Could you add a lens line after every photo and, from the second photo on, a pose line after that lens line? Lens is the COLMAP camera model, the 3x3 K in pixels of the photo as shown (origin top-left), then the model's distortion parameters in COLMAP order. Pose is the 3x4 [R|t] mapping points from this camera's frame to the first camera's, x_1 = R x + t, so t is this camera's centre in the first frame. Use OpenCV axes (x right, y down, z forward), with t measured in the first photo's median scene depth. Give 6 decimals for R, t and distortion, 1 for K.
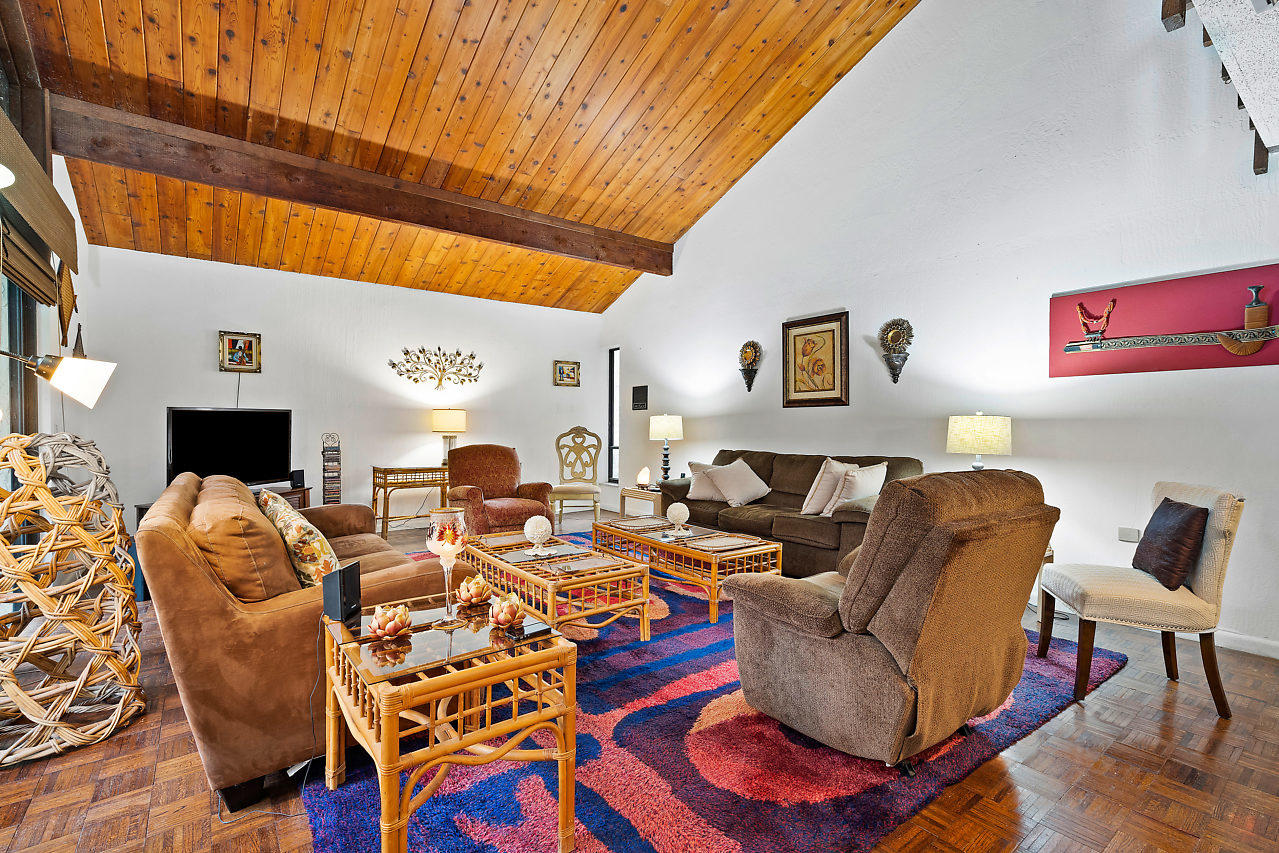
lens RADIAL K [[570.3, 0, 644.6], [0, 570.3, 409.8], [0, 0, 1]] dist [-0.002840, 0.000227]
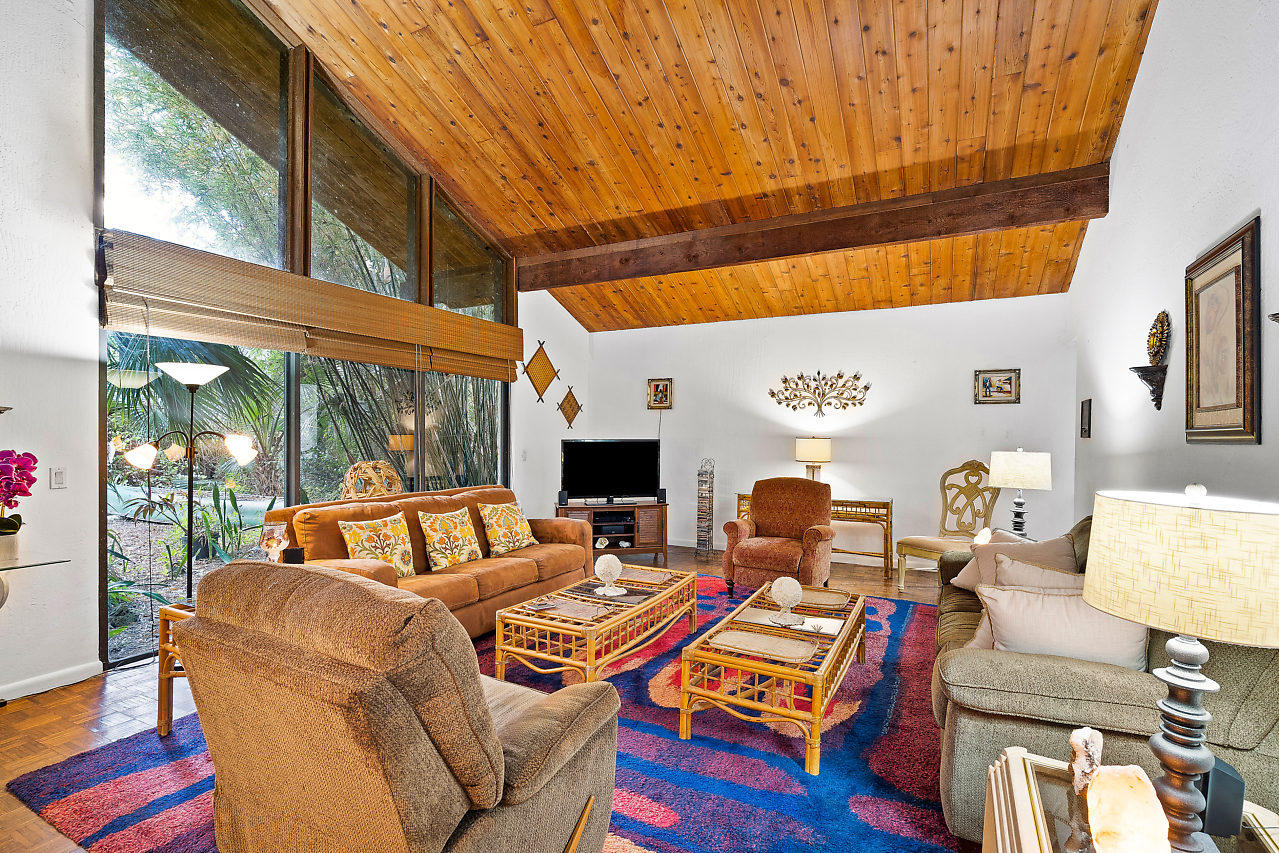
lens RADIAL K [[601.5, 0, 654.8], [0, 601.5, 410.7], [0, 0, 1]] dist [-0.006769, 0.000228]
pose [[0.435413, -0.031883, -0.899666, 0.438738], [0.013350, 0.999491, -0.028960, -0.019395], [0.900132, 0.000599, 0.435618, 0.328817]]
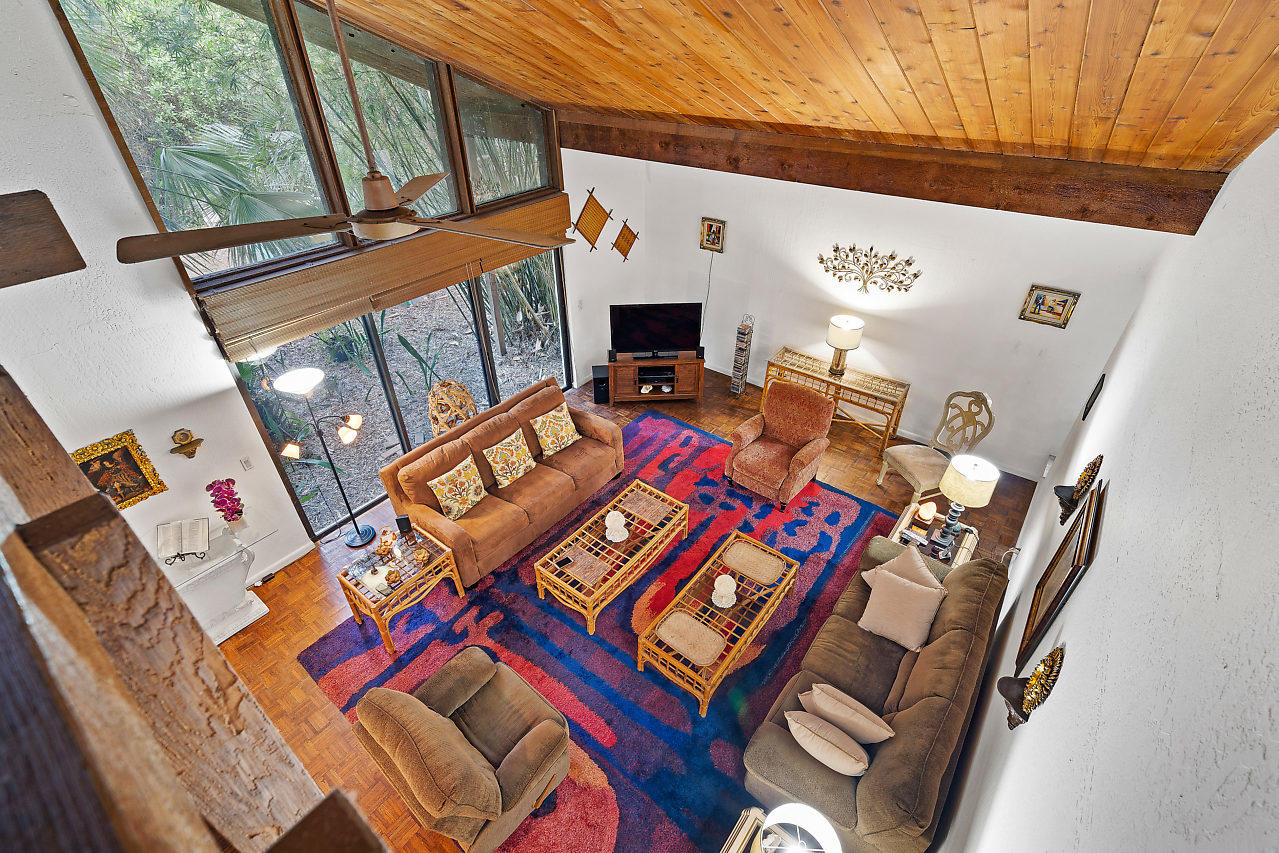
lens RADIAL K [[601.5, 0, 654.8], [0, 601.5, 410.7], [0, 0, 1]] dist [-0.006769, 0.000228]
pose [[0.259625, 0.533569, -0.804922, 0.475636], [0.011651, 0.831712, 0.555086, -0.444820], [0.965639, -0.153493, 0.209716, 0.443542]]
